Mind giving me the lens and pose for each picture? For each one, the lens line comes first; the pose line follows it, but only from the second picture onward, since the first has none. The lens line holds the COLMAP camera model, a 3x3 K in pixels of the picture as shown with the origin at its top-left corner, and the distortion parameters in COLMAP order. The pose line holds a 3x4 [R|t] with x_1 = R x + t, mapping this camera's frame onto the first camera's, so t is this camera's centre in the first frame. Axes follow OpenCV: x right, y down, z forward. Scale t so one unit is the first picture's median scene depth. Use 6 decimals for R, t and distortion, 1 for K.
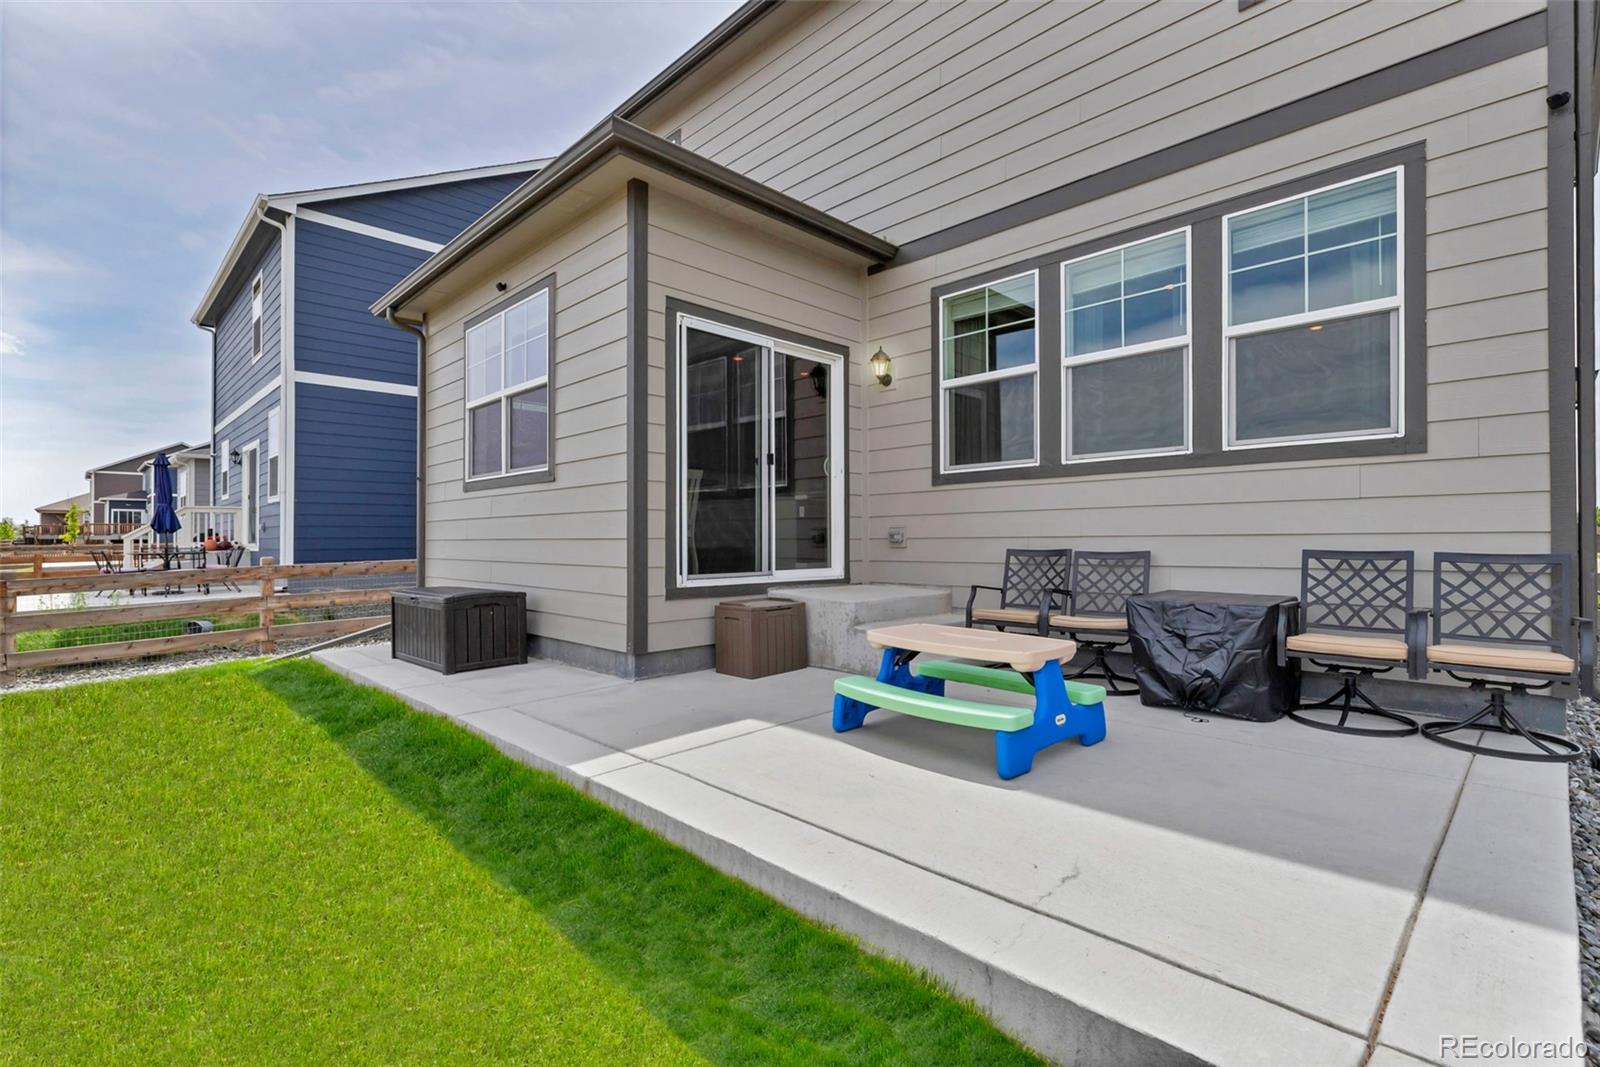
lens RADIAL K [[740.3, 0, 800.0], [0, 740.3, 533.5], [0, 0, 1]] dist [0.010887, -0.000528]
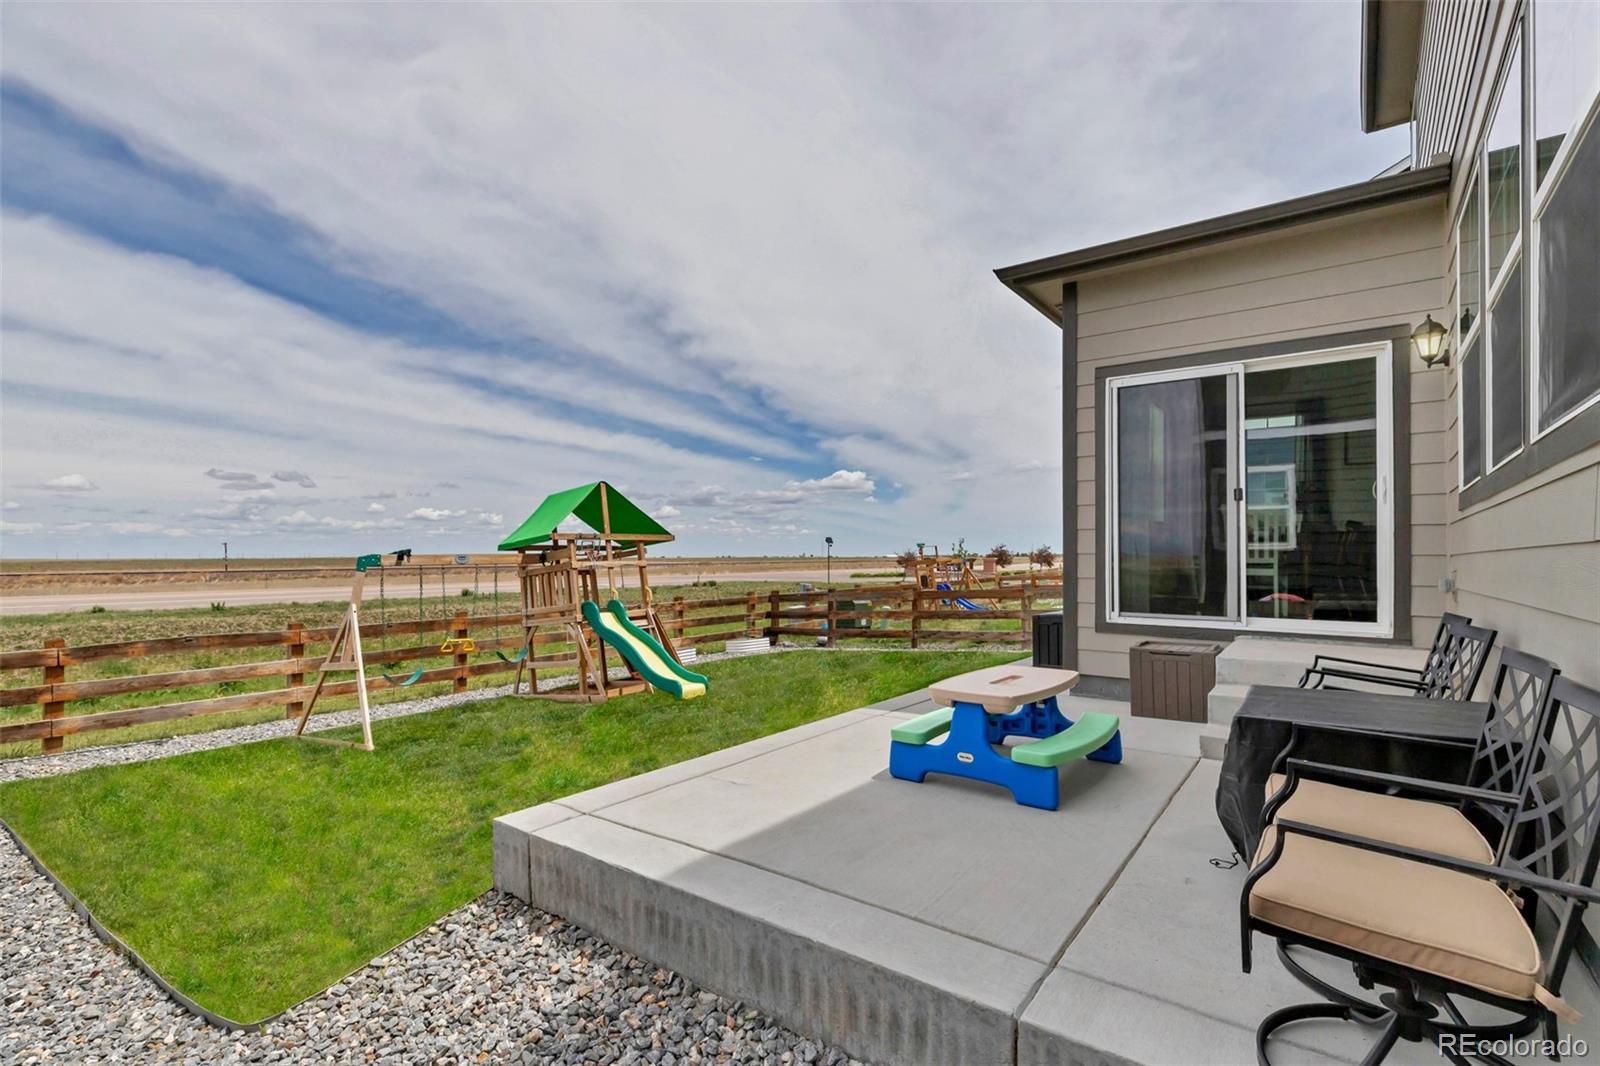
lens RADIAL K [[731.6, 0, 803.7], [0, 731.6, 563.1], [0, 0, 1]] dist [0.004561, 0.000276]
pose [[0.151657, 0.012632, -0.988352, 0.784581], [0.004419, 0.999900, 0.013457, -0.031205], [0.988423, -0.006408, 0.151586, 0.336965]]
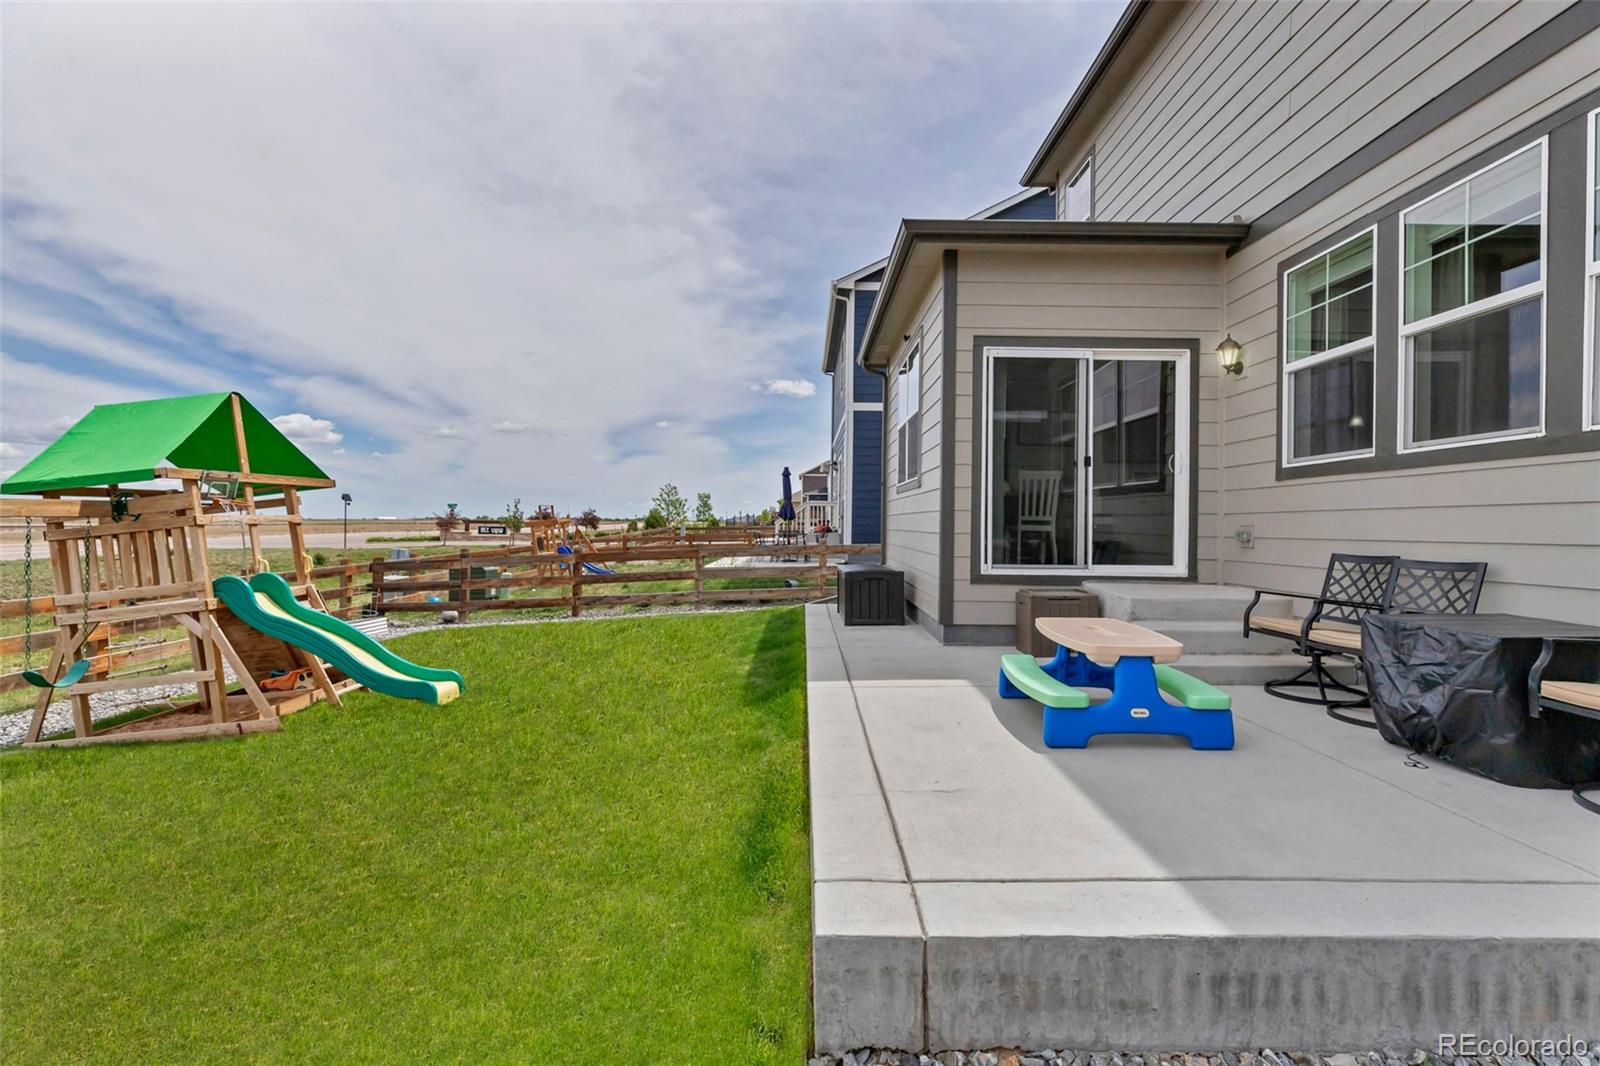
lens RADIAL K [[727.0, 0, 800.0], [0, 727.0, 533.0], [0, 0, 1]] dist [0.003074, 0.000182]
pose [[0.711702, 0.019805, -0.702203, 0.415182], [-0.006451, 0.999745, 0.021660, -0.016814], [0.702452, -0.010885, 0.711648, -0.053074]]
